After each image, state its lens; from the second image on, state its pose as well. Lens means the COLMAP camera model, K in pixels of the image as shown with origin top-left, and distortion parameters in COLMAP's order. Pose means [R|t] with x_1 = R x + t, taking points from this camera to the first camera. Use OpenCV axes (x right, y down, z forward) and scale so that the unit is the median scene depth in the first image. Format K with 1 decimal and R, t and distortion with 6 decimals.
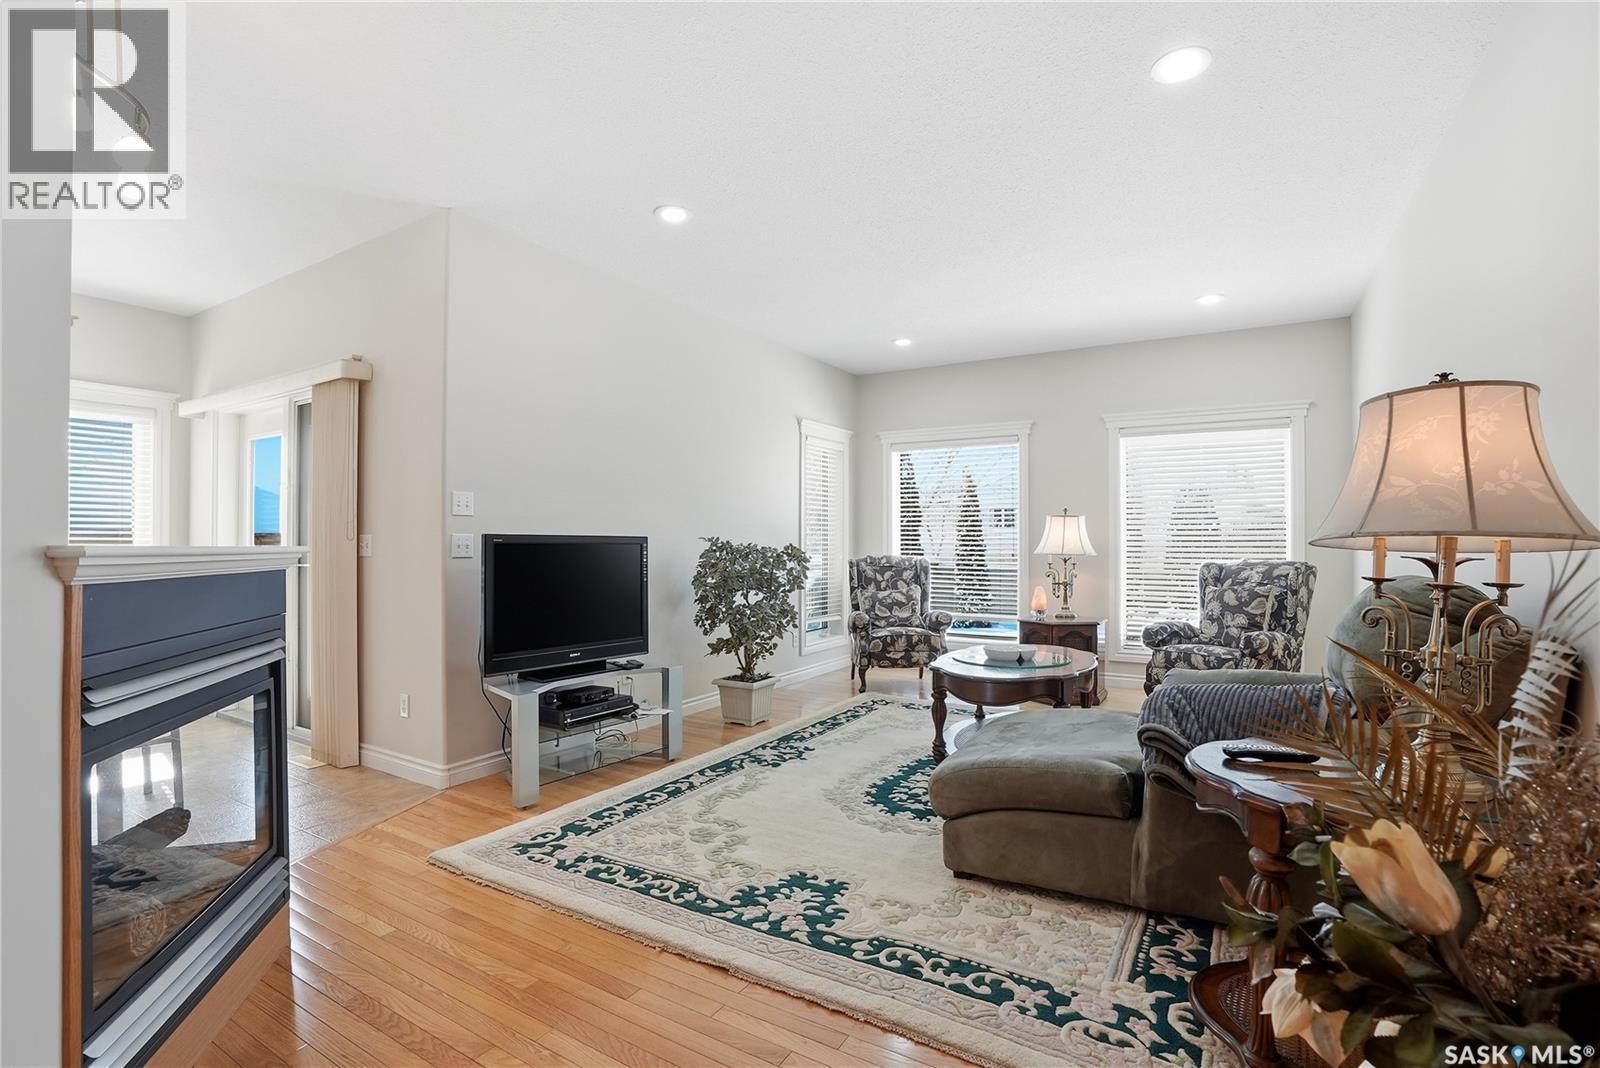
lens RADIAL K [[779.7, 0, 799.9], [0, 779.7, 536.8], [0, 0, 1]] dist [-0.079822, 0.038351]
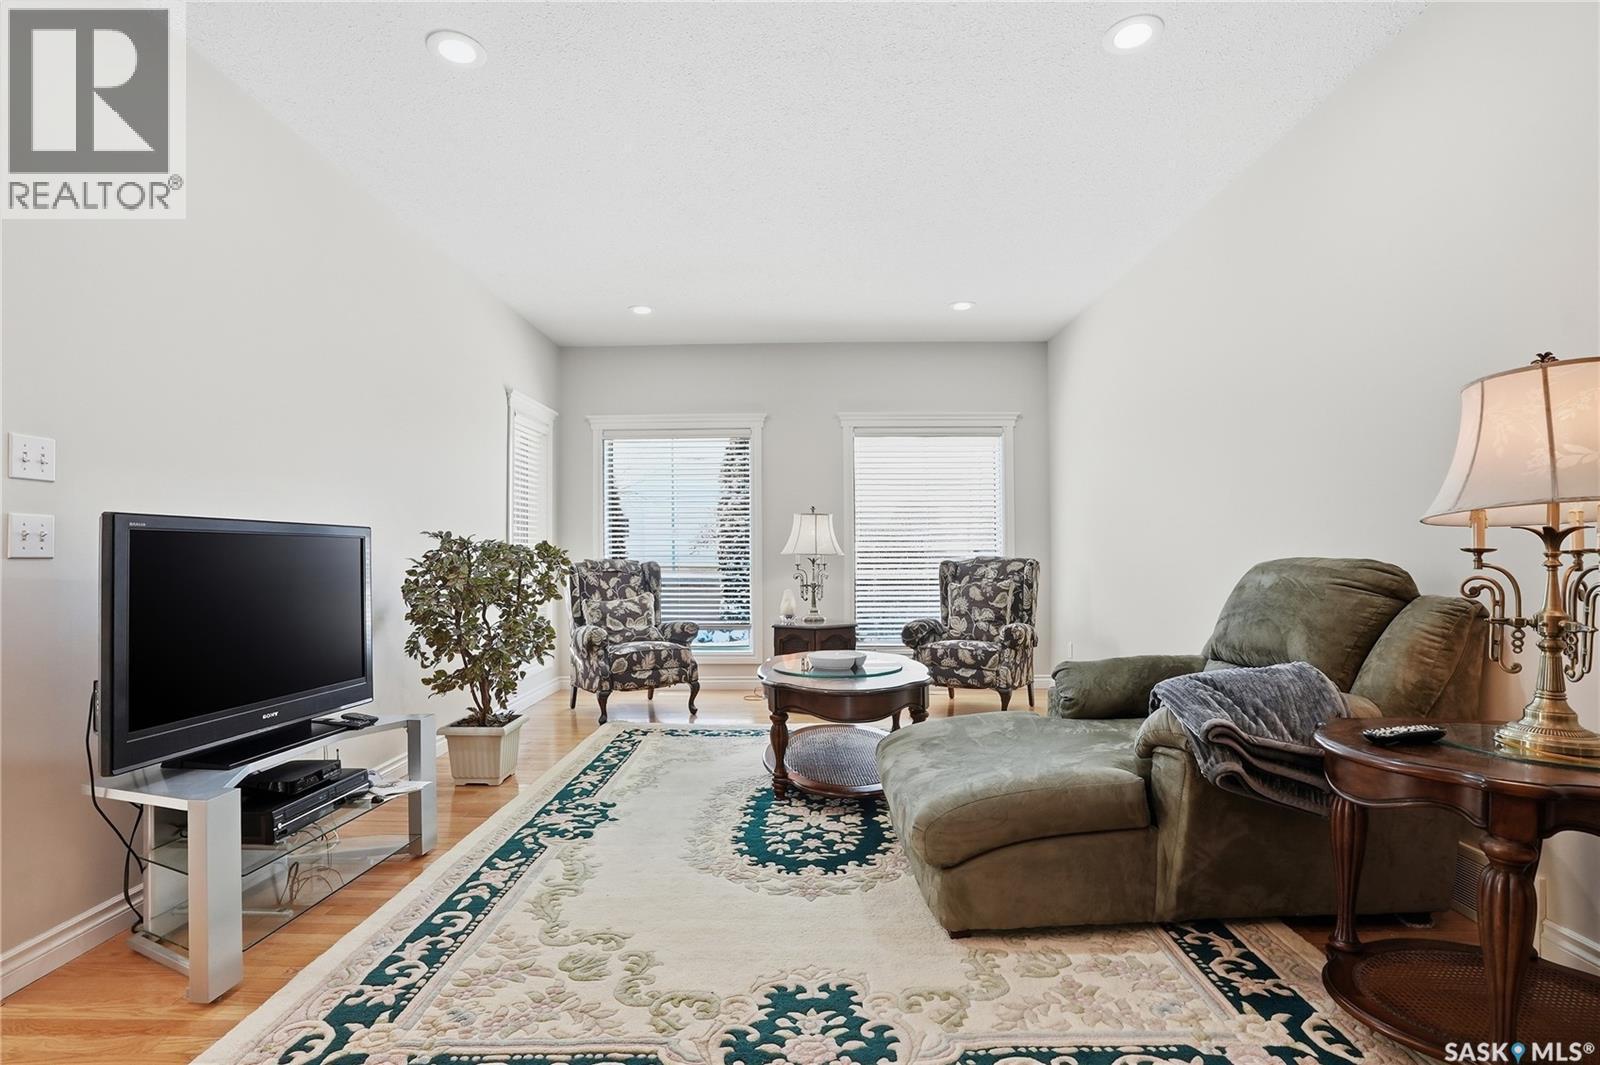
lens RADIAL K [[779.7, 0, 799.9], [0, 779.7, 535.3], [0, 0, 1]] dist [-0.079822, 0.038351]
pose [[0.854646, 0.005530, 0.519182, -0.196562], [0.004008, 0.999843, -0.017247, 0.017686], [-0.519196, 0.016821, 0.854490, 0.214873]]
